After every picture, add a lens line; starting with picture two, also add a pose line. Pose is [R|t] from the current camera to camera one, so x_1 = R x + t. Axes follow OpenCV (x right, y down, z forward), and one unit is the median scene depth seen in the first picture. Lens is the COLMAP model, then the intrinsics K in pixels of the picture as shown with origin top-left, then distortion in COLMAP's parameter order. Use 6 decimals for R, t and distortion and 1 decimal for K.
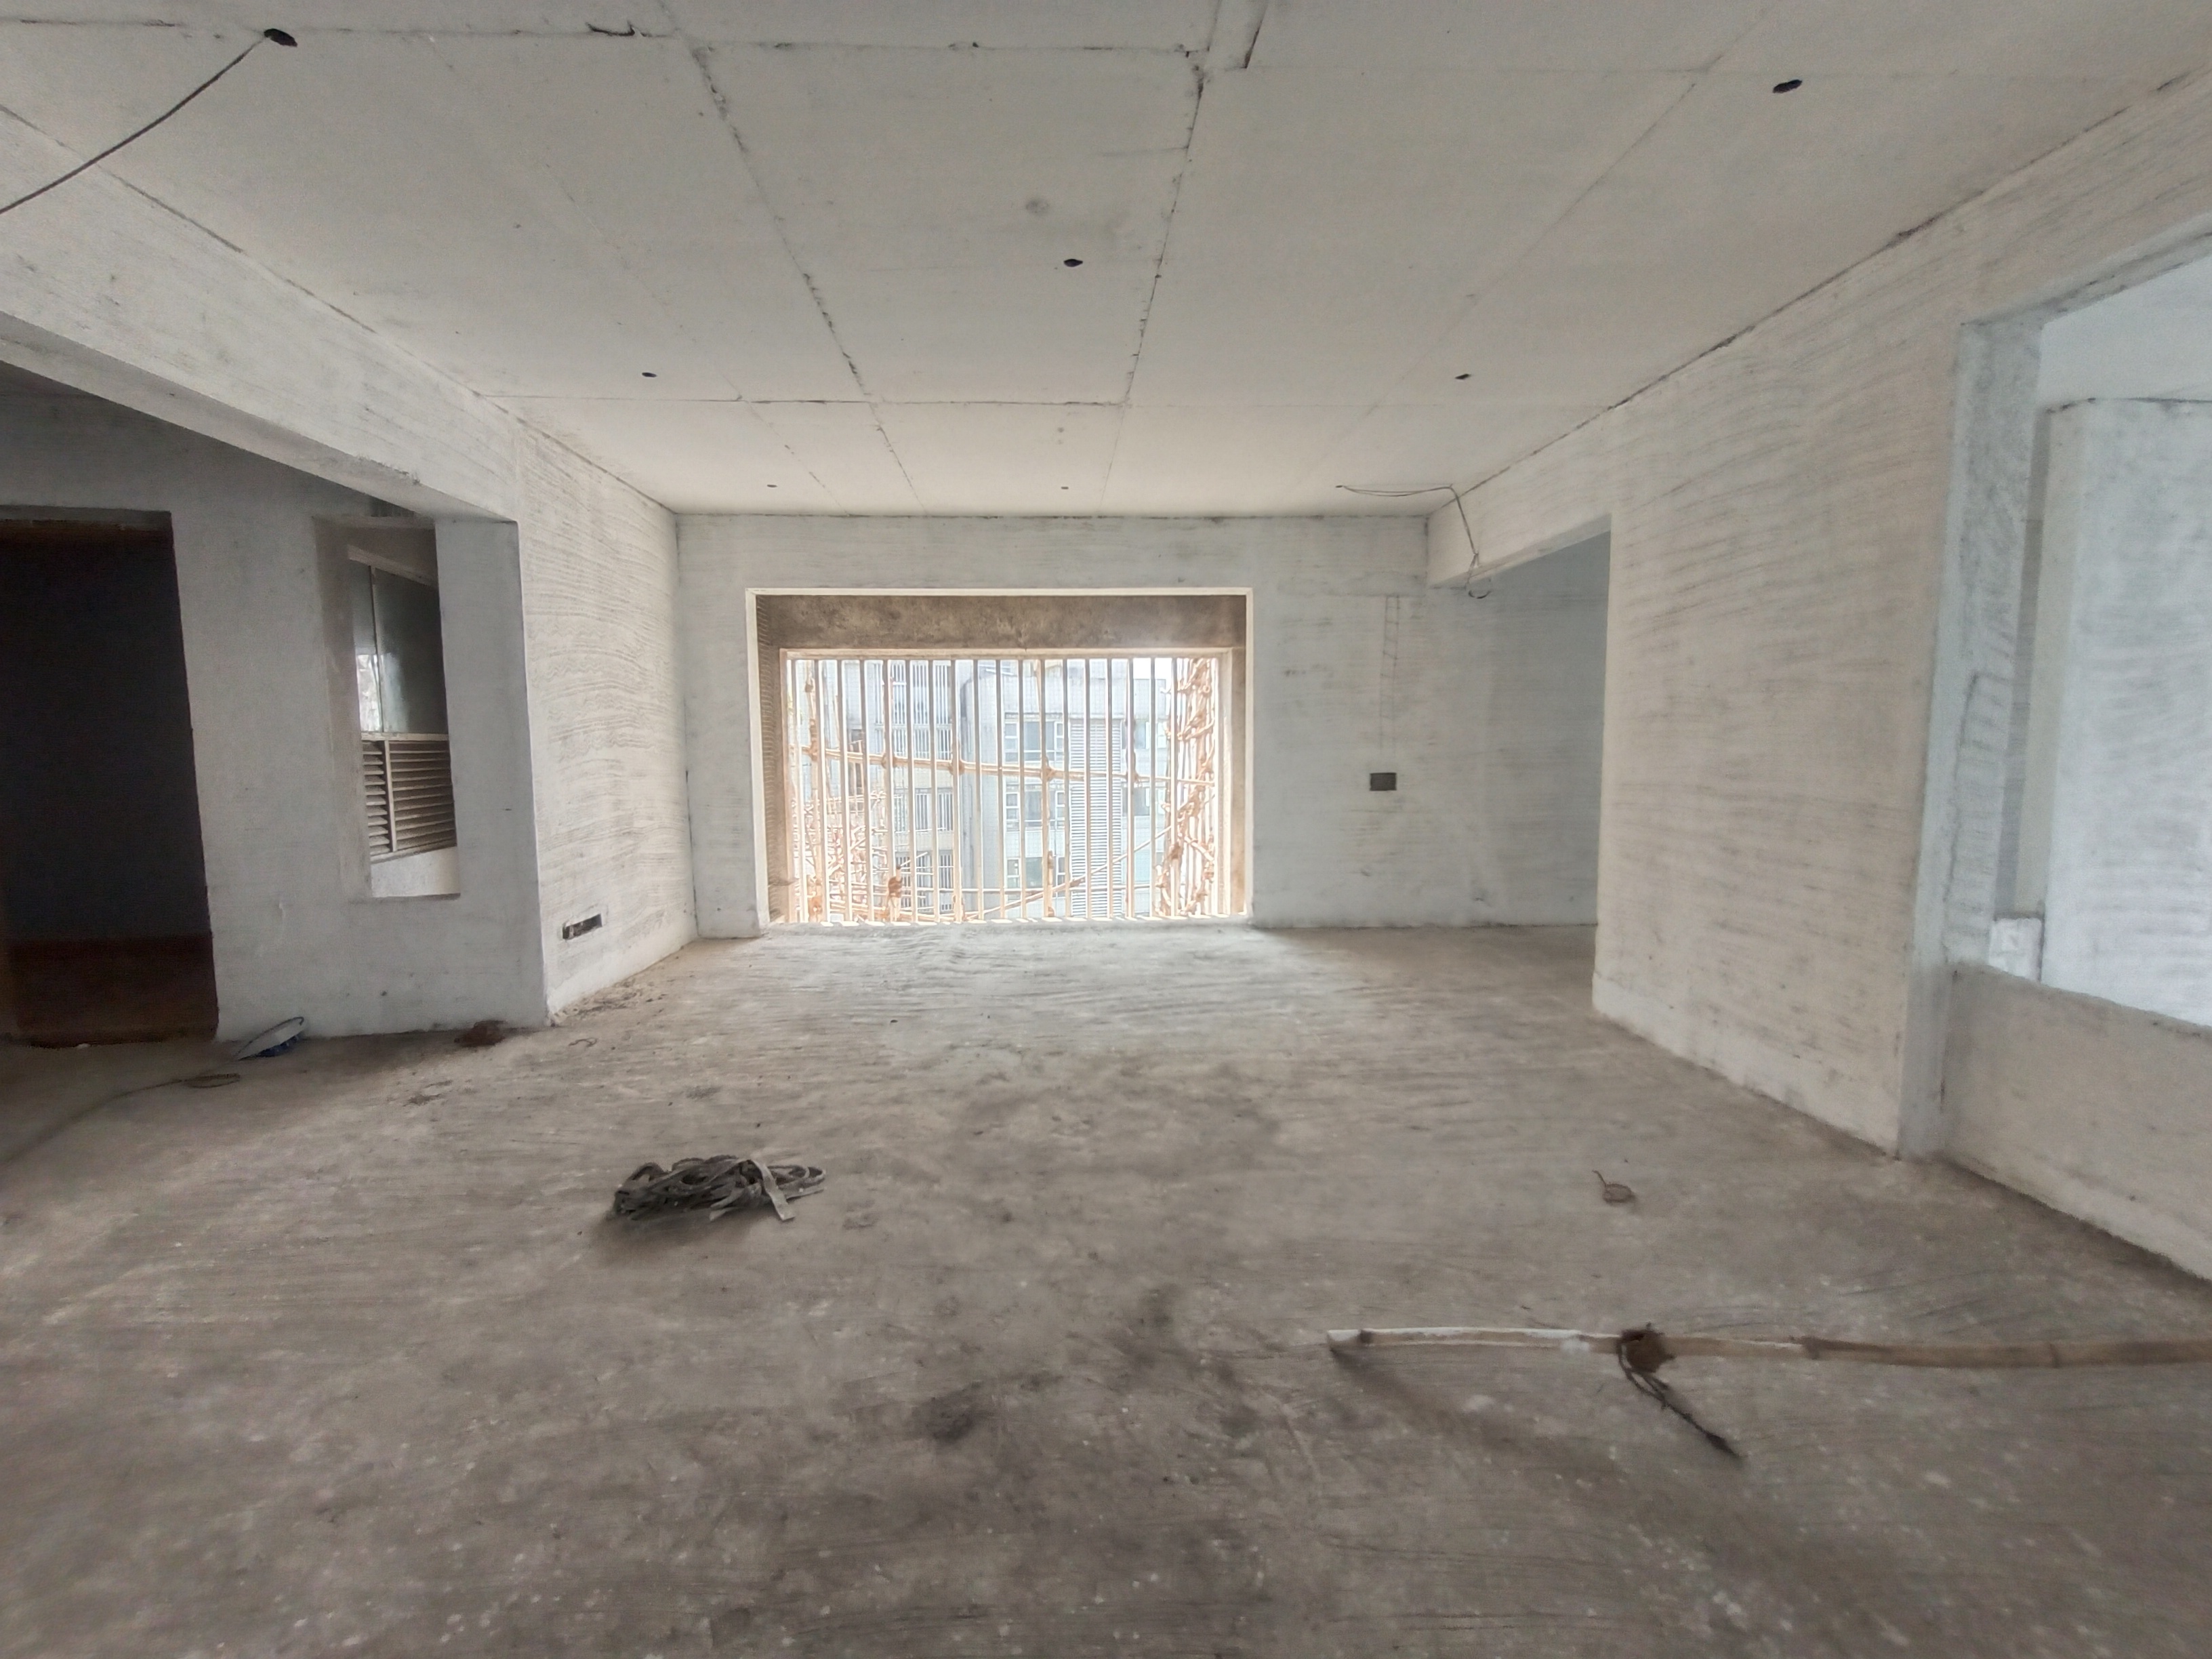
lens RADIAL K [[995.4, 0, 1092.4], [0, 995.4, 837.8], [0, 0, 1]] dist [0.006041, -0.001018]
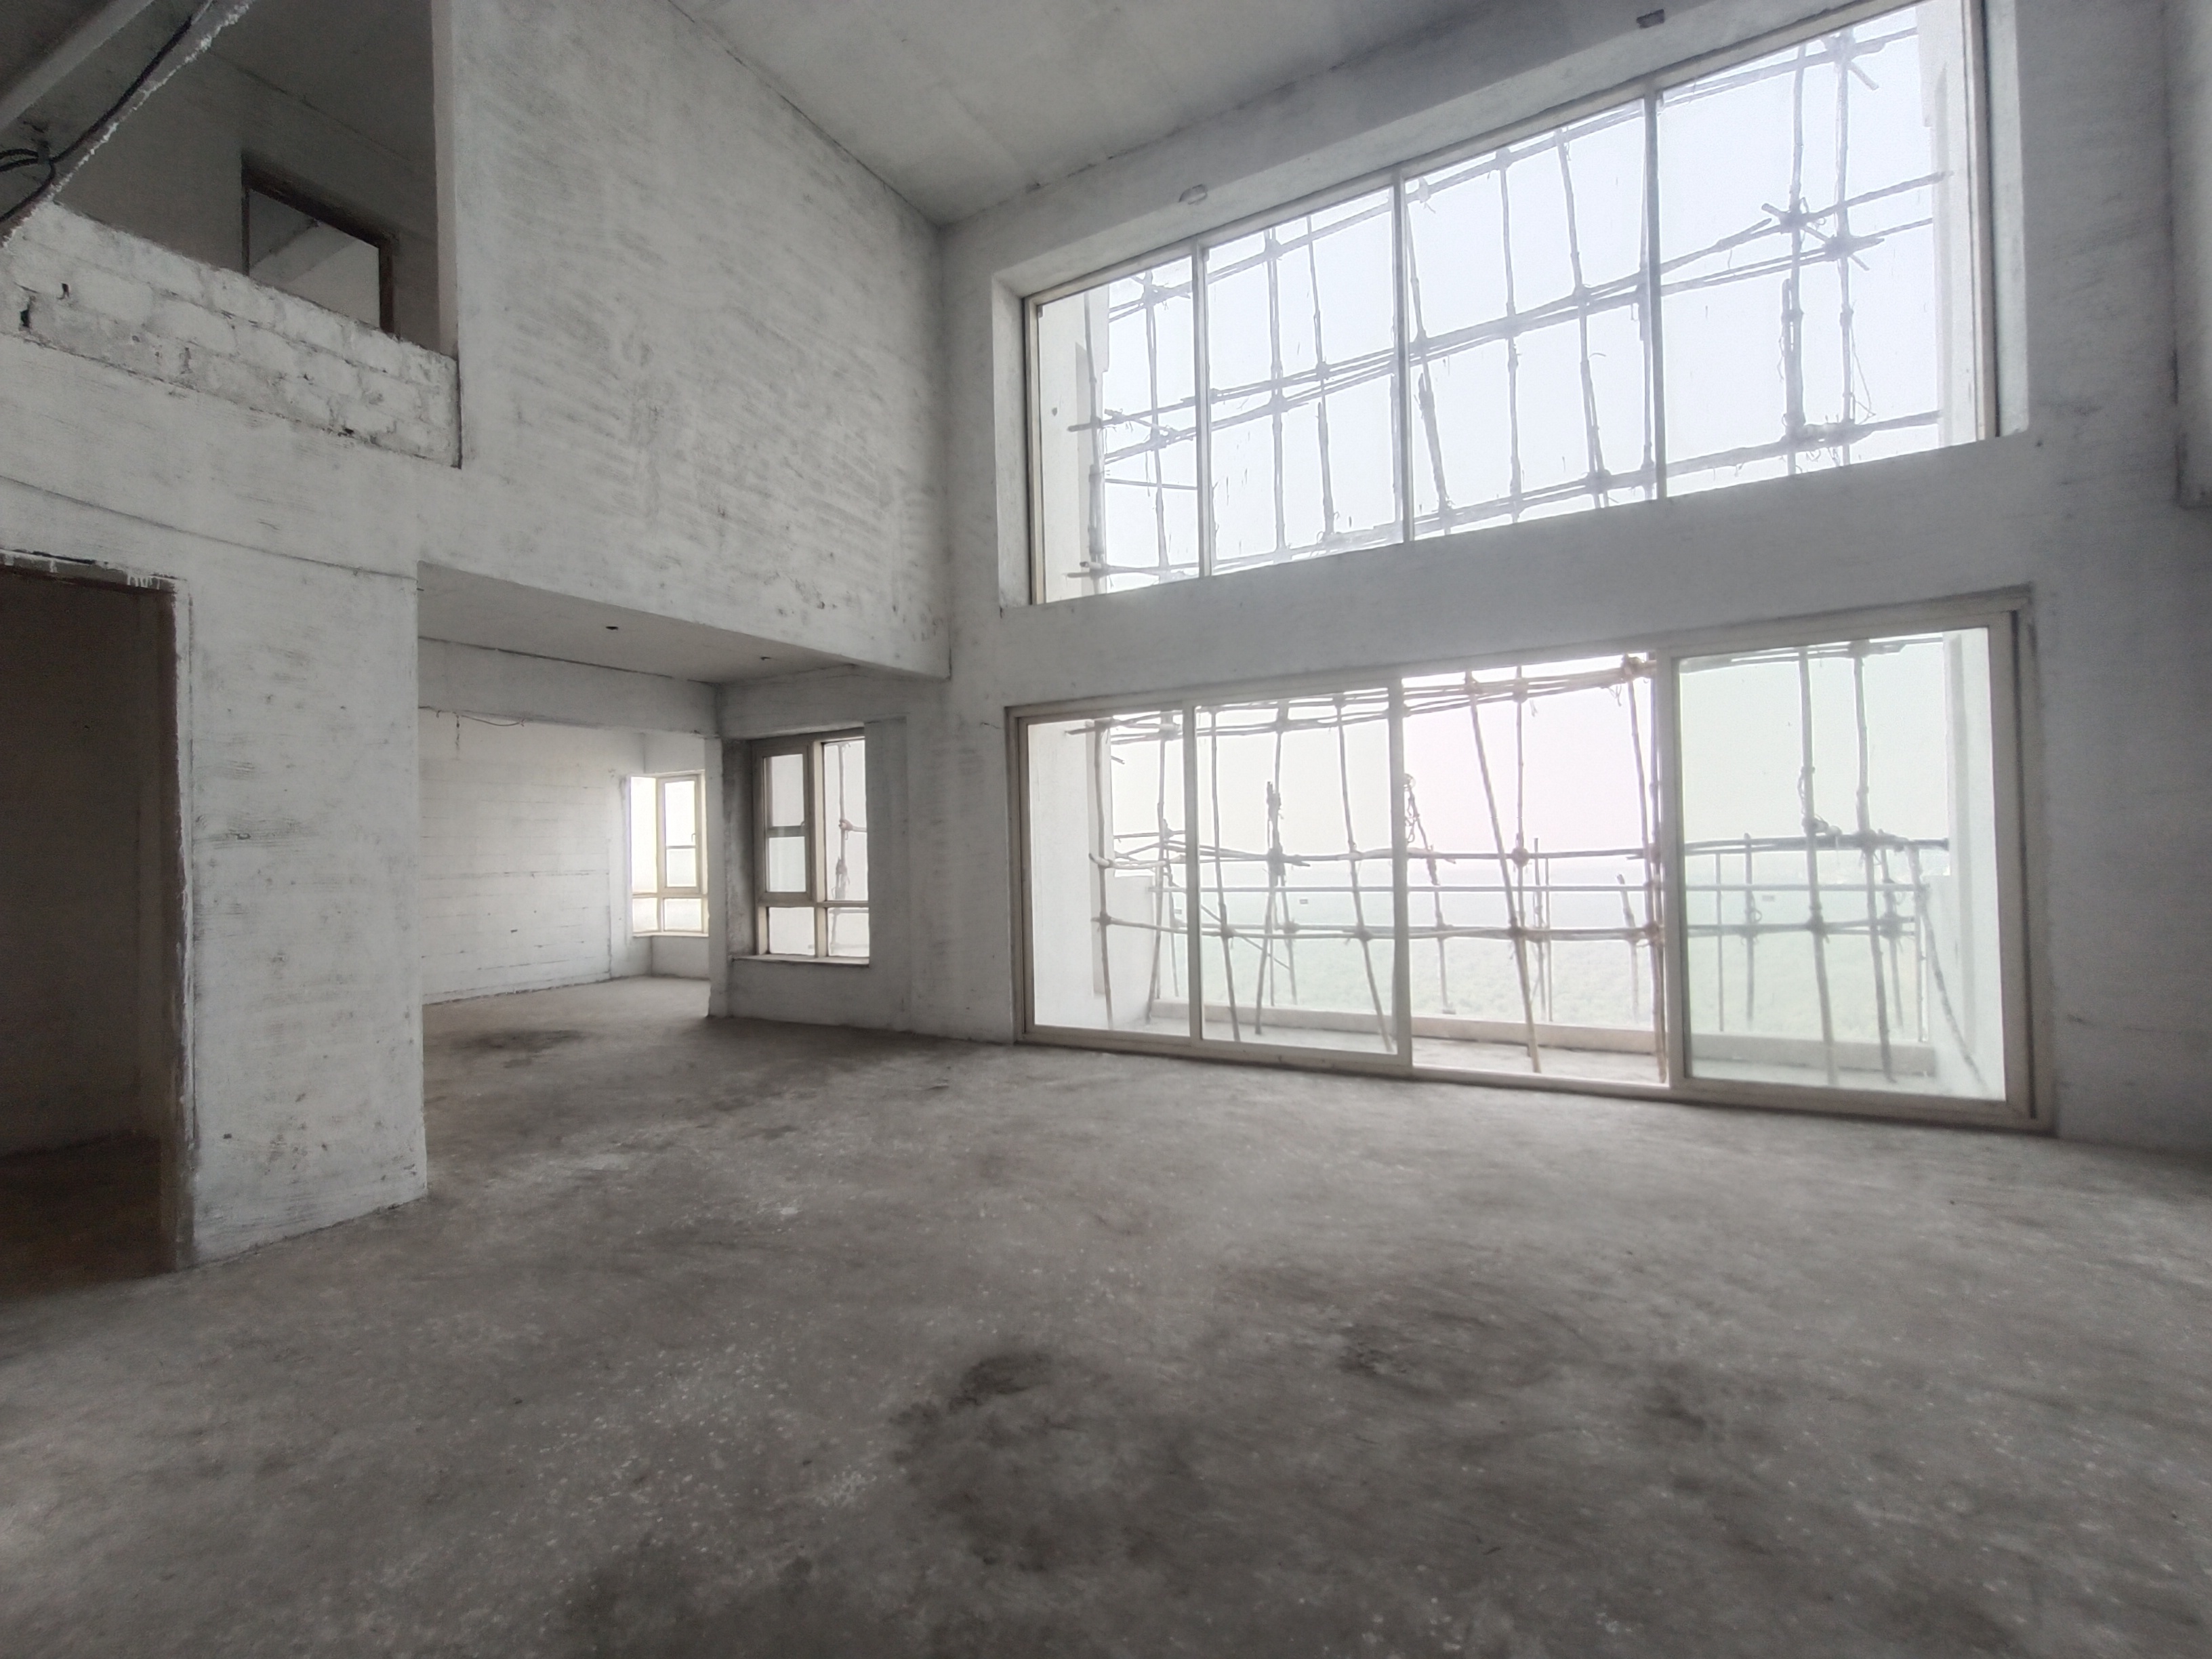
lens RADIAL K [[995.4, 0, 1094.3], [0, 995.4, 842.5], [0, 0, 1]] dist [0.006041, -0.001018]
pose [[0.536962, 0.007056, 0.843577, 0.542585], [0.099213, 0.992497, -0.071453, 0.688986], [-0.837752, 0.122062, 0.532233, 0.095709]]
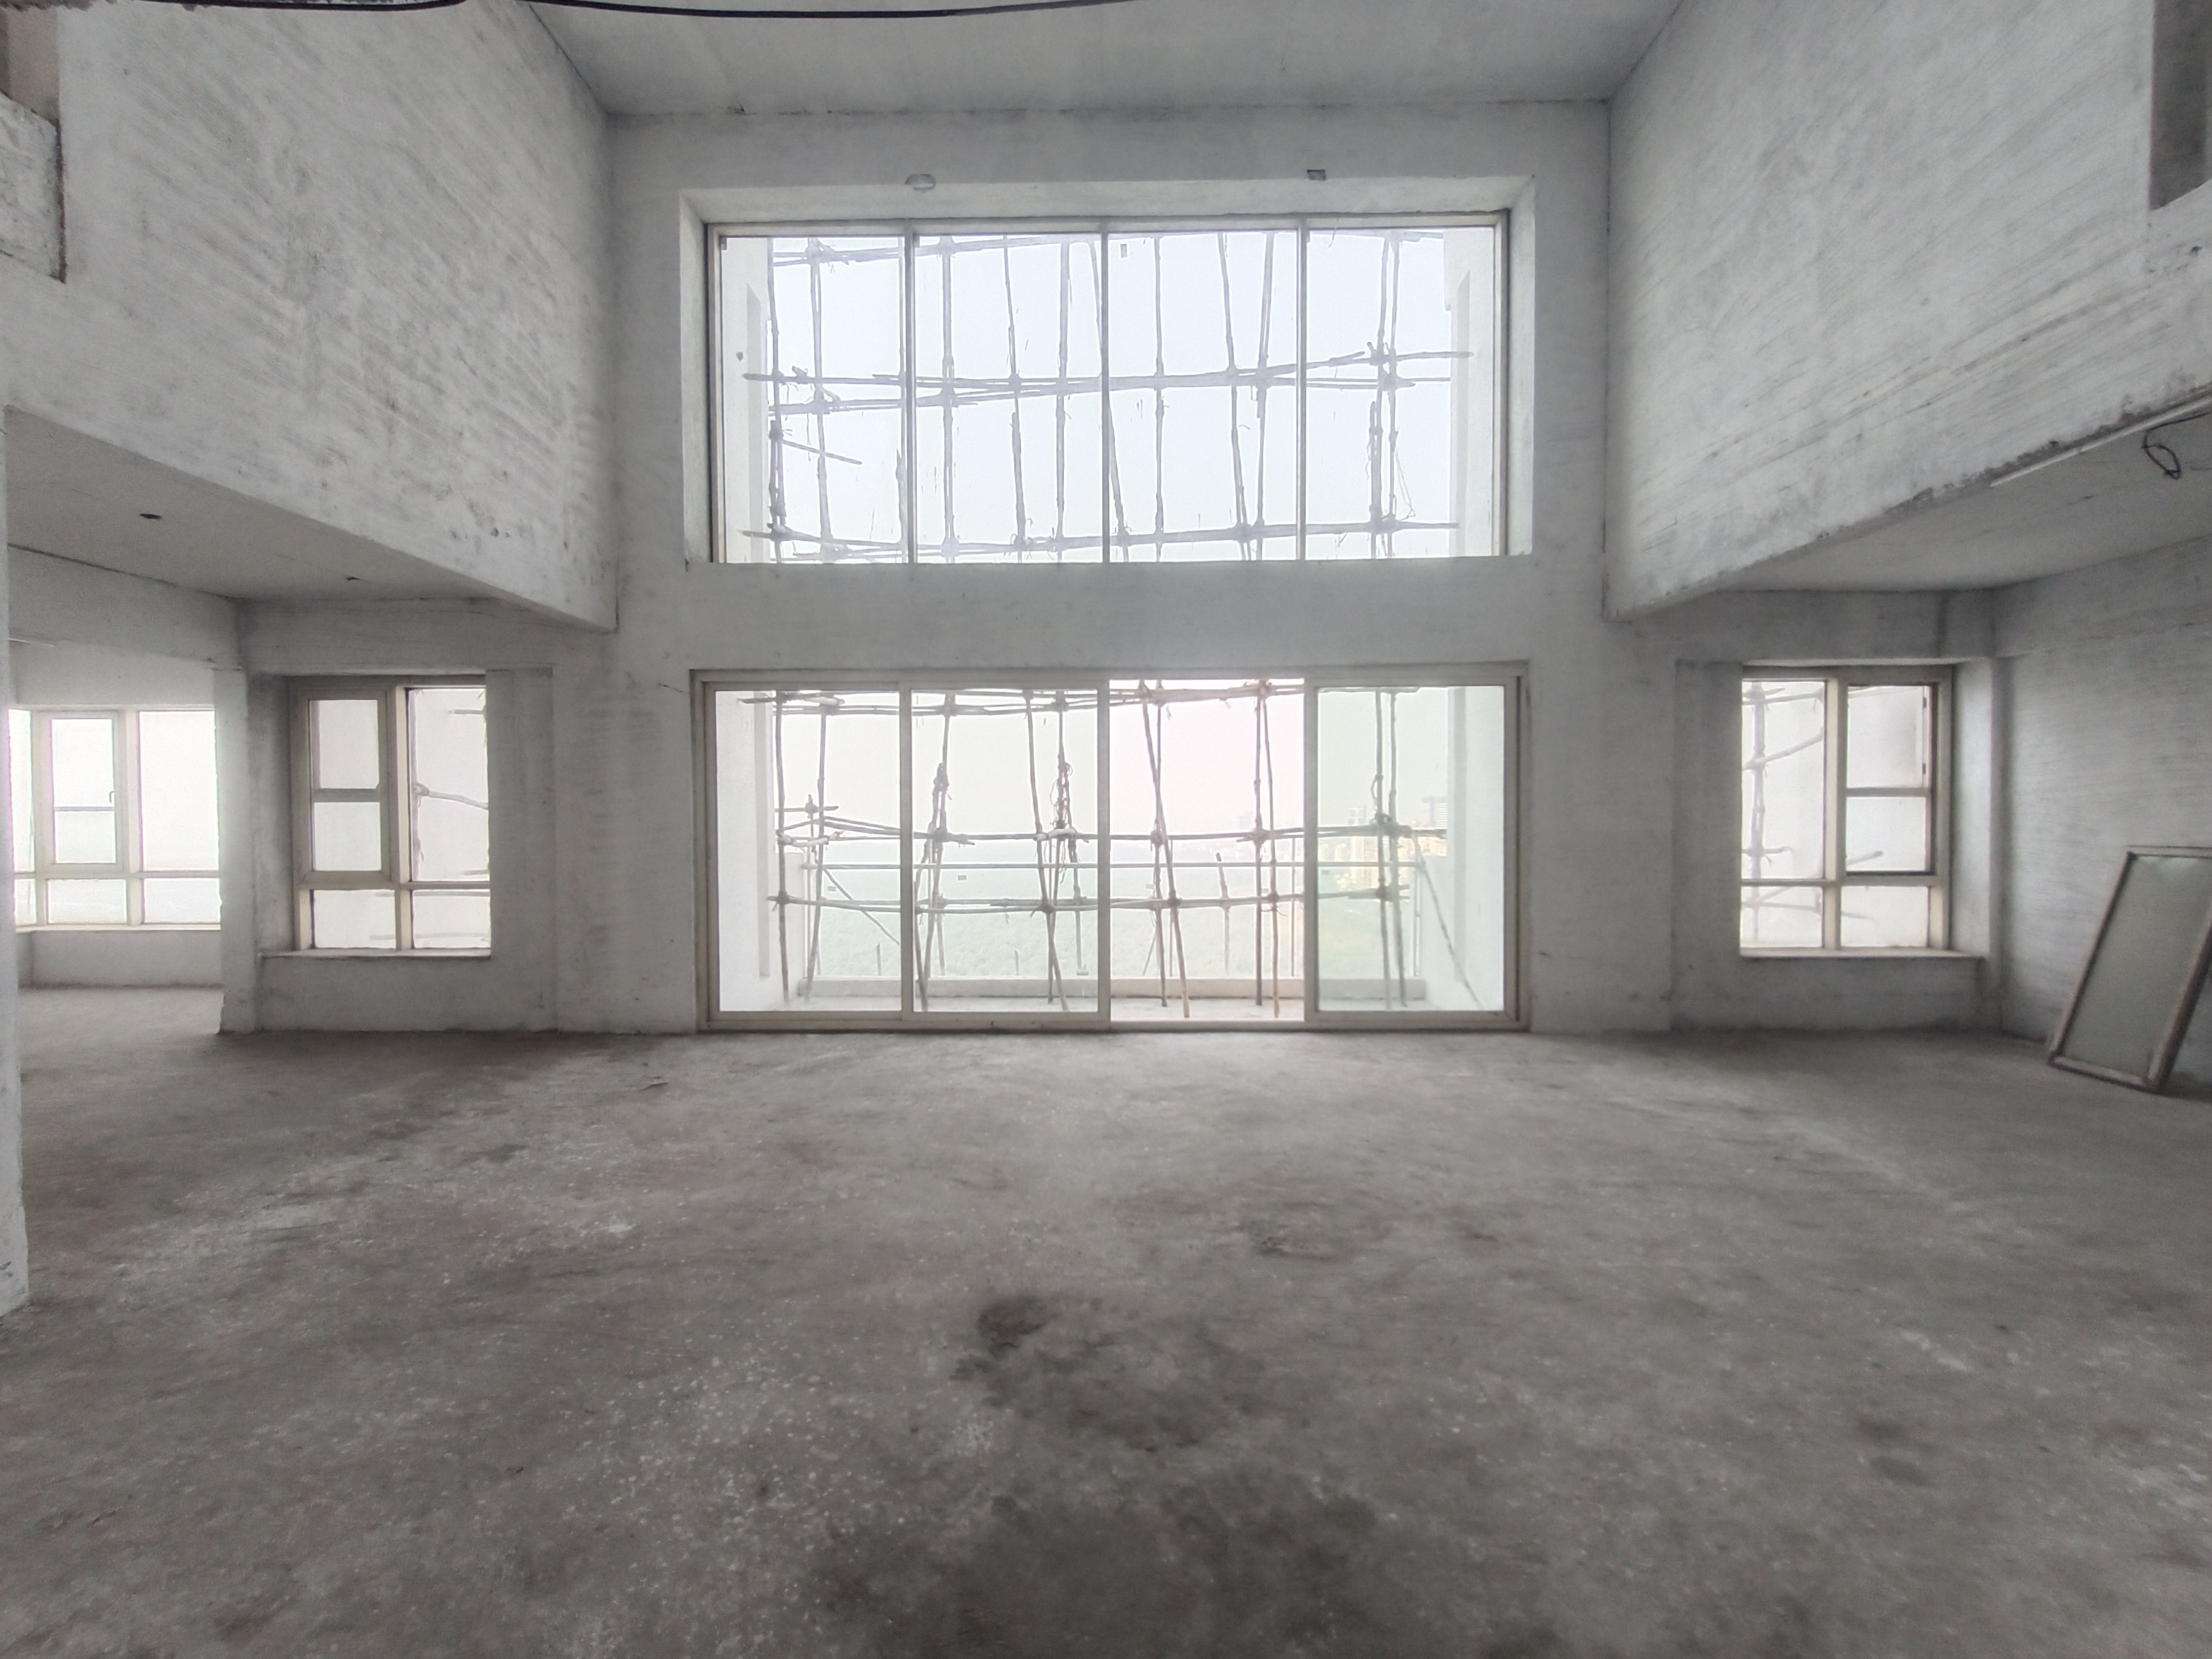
lens RADIAL K [[995.4, 0, 1095.6], [0, 995.4, 842.3], [0, 0, 1]] dist [0.006041, -0.001018]
pose [[0.067212, -0.013013, 0.997654, 0.378860], [0.099970, 0.994971, 0.006243, 0.649201], [-0.992718, 0.099315, 0.068175, 0.369815]]
